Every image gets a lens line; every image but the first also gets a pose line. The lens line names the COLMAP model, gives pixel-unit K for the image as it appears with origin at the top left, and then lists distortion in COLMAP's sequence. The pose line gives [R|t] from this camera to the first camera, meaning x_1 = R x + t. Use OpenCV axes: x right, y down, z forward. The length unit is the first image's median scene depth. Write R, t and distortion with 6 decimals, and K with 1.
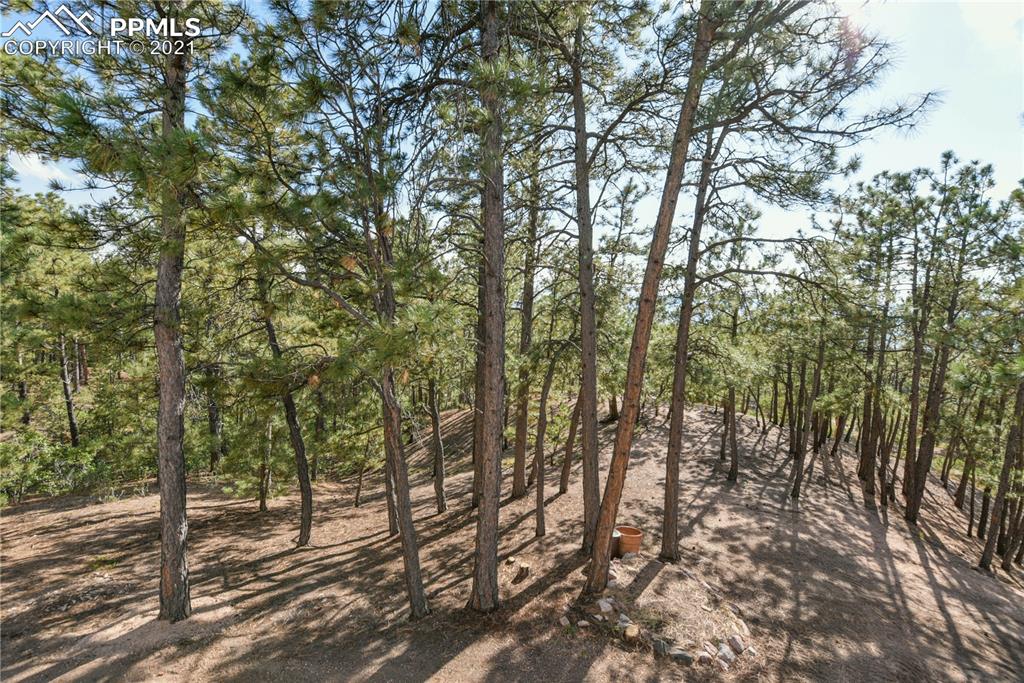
lens RADIAL K [[445.4, 0, 509.7], [0, 445.4, 339.1], [0, 0, 1]] dist [-0.006775, -0.005544]
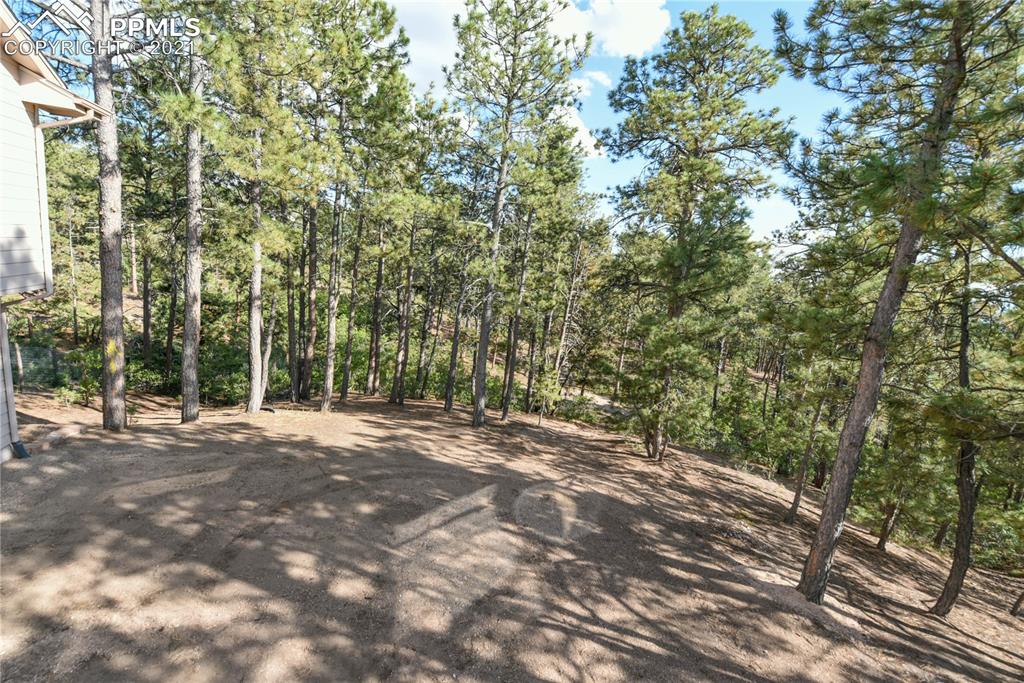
lens RADIAL K [[445.4, 0, 513.9], [0, 445.4, 346.6], [0, 0, 1]] dist [-0.006775, -0.005544]
pose [[0.345138, 0.161414, -0.924568, -0.060140], [-0.173610, 0.979080, 0.106123, 0.010238], [0.922355, 0.123887, 0.365941, -0.153531]]
